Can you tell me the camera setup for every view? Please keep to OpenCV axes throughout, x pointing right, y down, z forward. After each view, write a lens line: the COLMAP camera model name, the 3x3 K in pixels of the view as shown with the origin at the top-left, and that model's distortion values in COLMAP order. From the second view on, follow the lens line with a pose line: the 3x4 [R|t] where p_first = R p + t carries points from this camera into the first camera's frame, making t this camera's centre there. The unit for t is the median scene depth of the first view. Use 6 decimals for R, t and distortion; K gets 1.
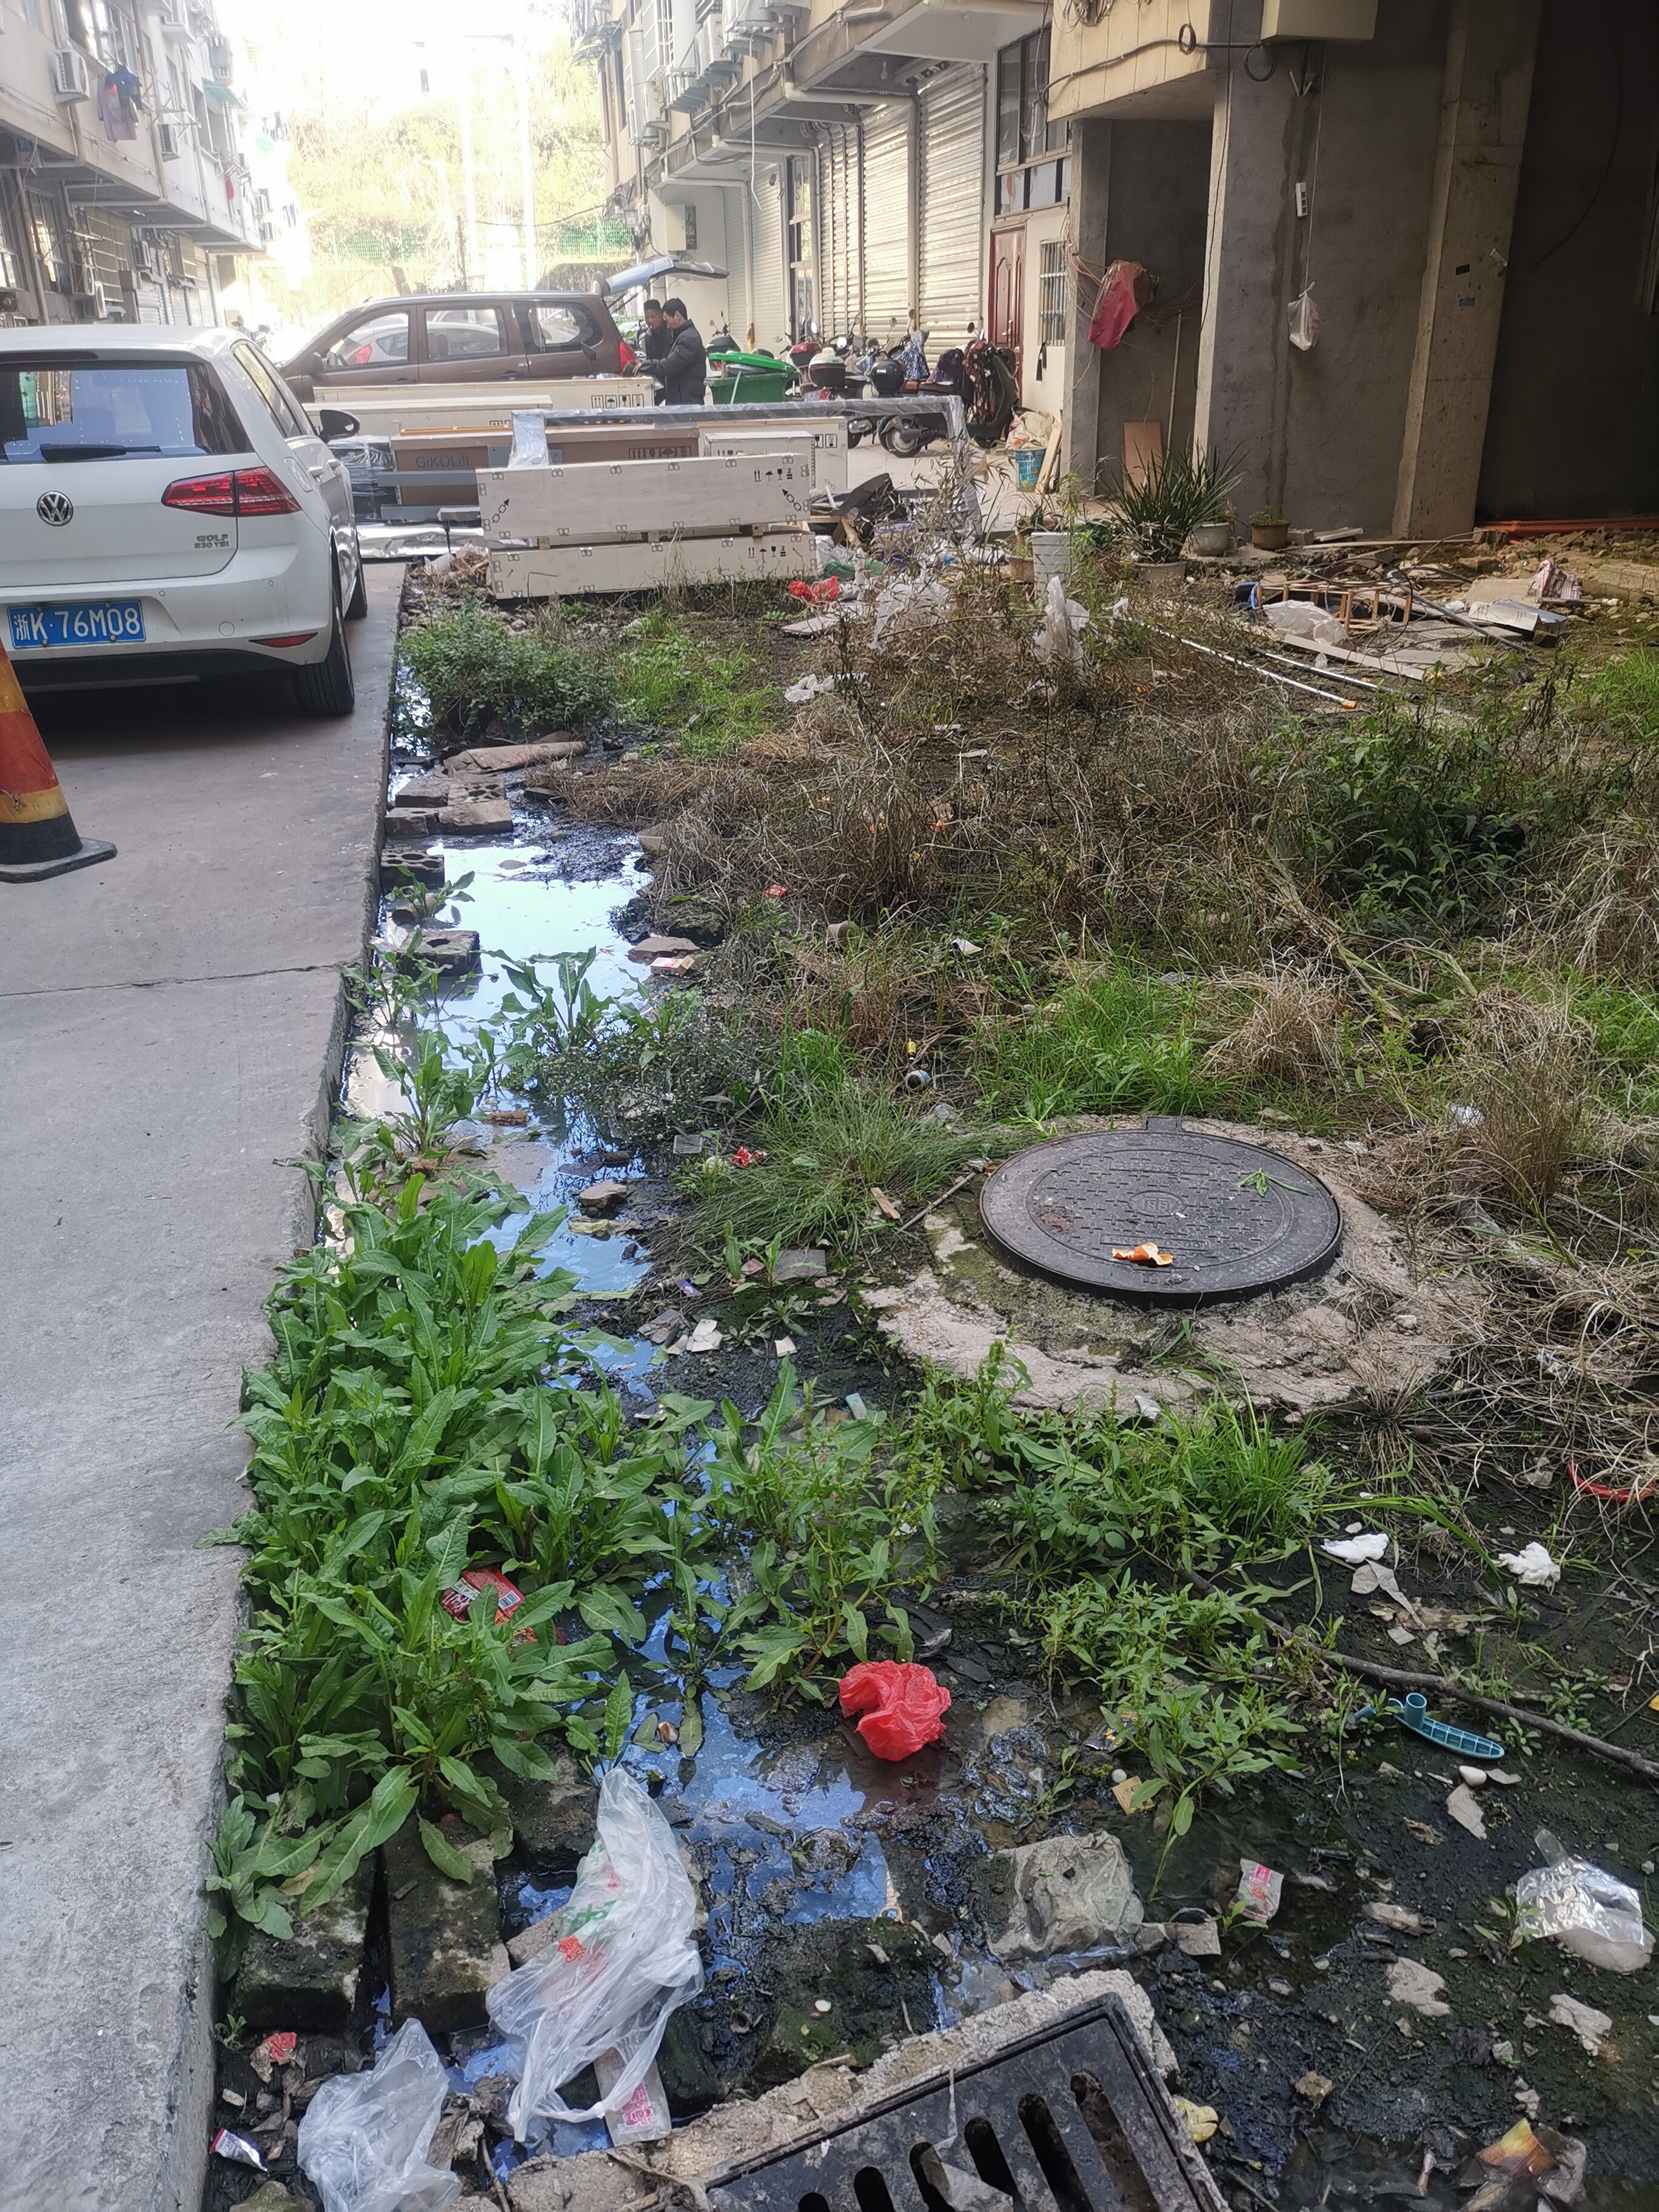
lens RADIAL K [[1706.5, 0, 820.0], [0, 1706.5, 1107.6], [0, 0, 1]] dist [0.057604, -0.059753]
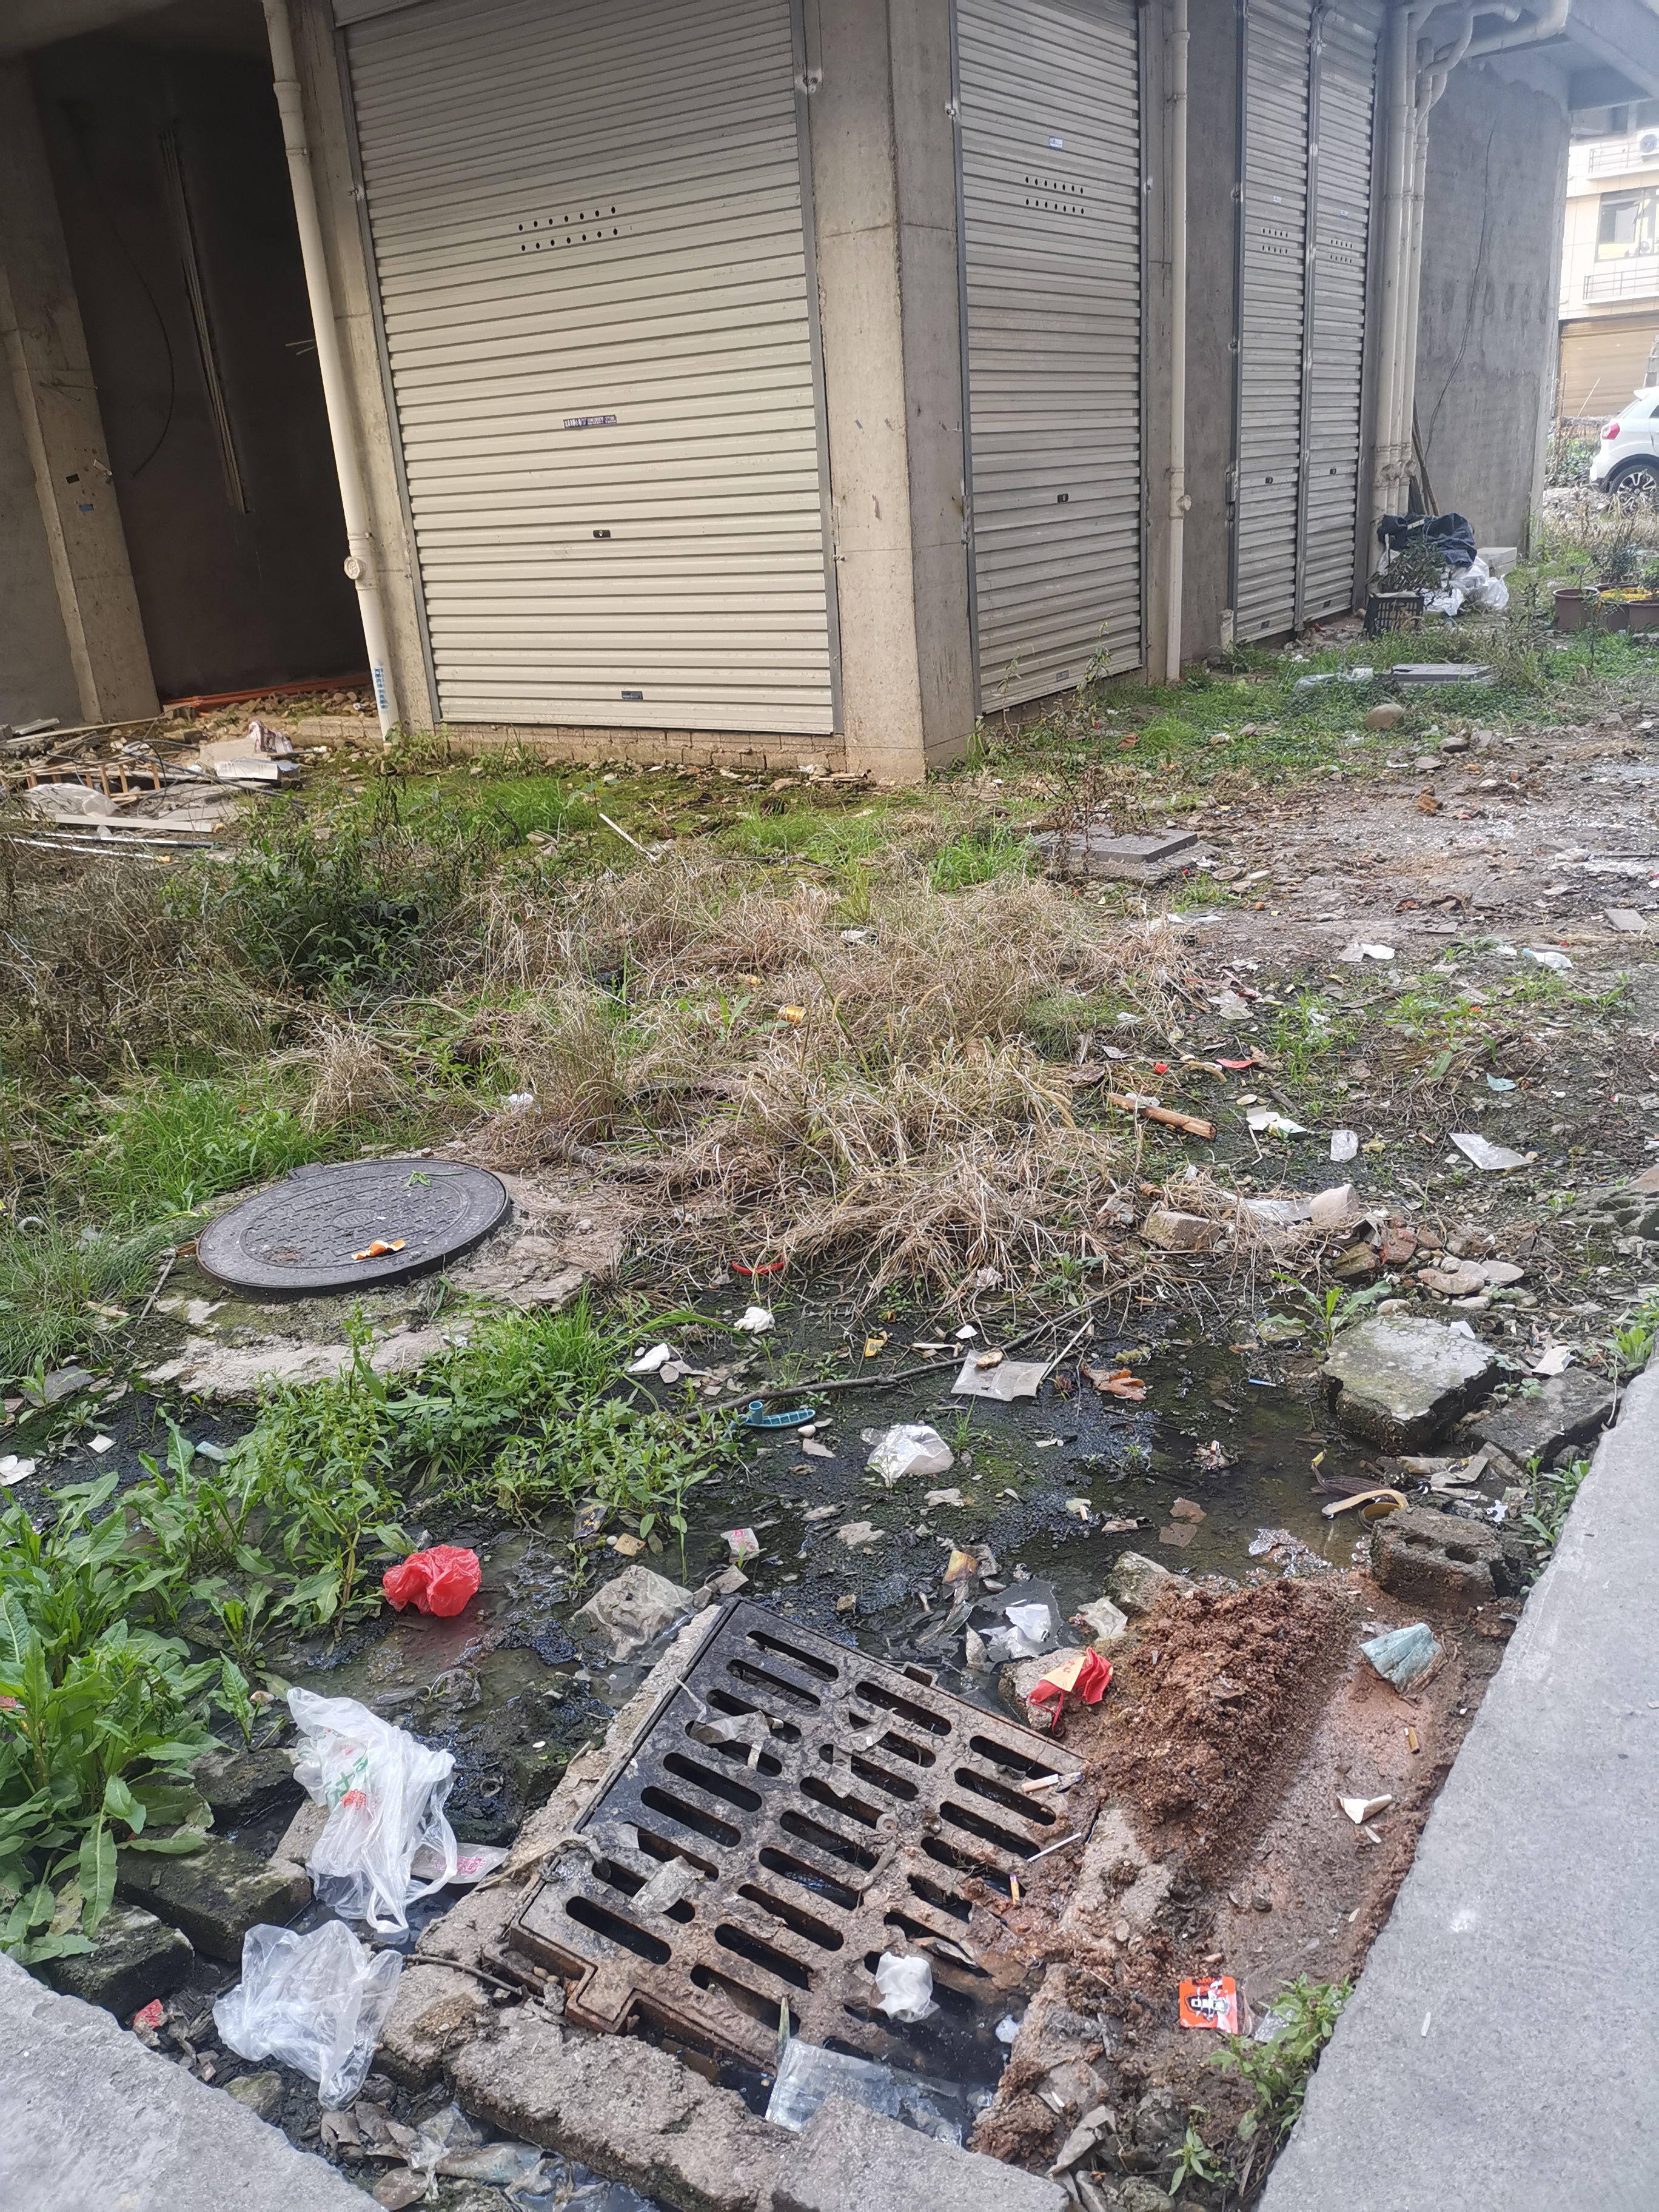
lens RADIAL K [[1706.5, 0, 833.1], [0, 1706.5, 1099.6], [0, 0, 1]] dist [0.057604, -0.059753]
pose [[0.715989, -0.265042, 0.645842, -0.317176], [0.333837, 0.942483, 0.016682, 0.071593], [-0.613117, 0.203662, 0.763288, -0.119746]]
